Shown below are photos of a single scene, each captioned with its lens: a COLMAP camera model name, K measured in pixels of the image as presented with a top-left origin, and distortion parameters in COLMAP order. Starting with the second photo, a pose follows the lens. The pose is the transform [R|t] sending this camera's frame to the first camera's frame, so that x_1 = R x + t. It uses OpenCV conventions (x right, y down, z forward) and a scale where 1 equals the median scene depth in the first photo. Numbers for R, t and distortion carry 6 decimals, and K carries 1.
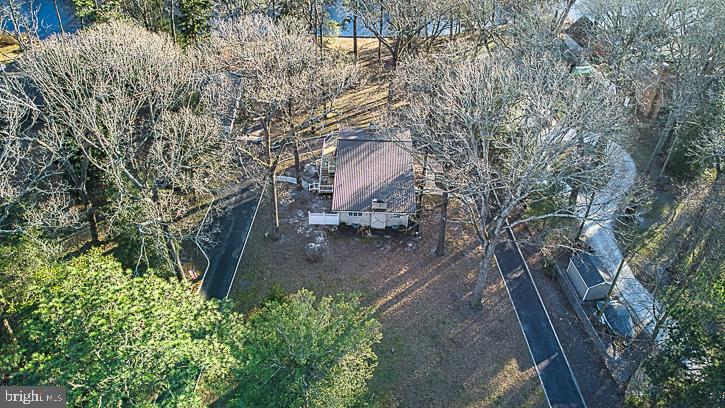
lens RADIAL K [[537.9, 0, 346.7], [0, 537.9, 206.8], [0, 0, 1]] dist [0.095638, -0.202235]
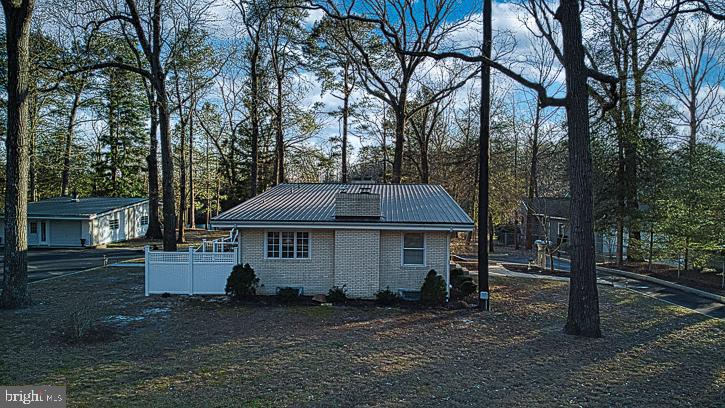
lens RADIAL K [[537.9, 0, 362.6], [0, 537.9, 209.4], [0, 0, 1]] dist [0.095638, -0.202235]
pose [[0.999883, 0.009929, -0.011670, 0.066492], [-0.015065, 0.776181, -0.630330, 0.204509], [0.002799, 0.630432, 0.776239, 0.746617]]
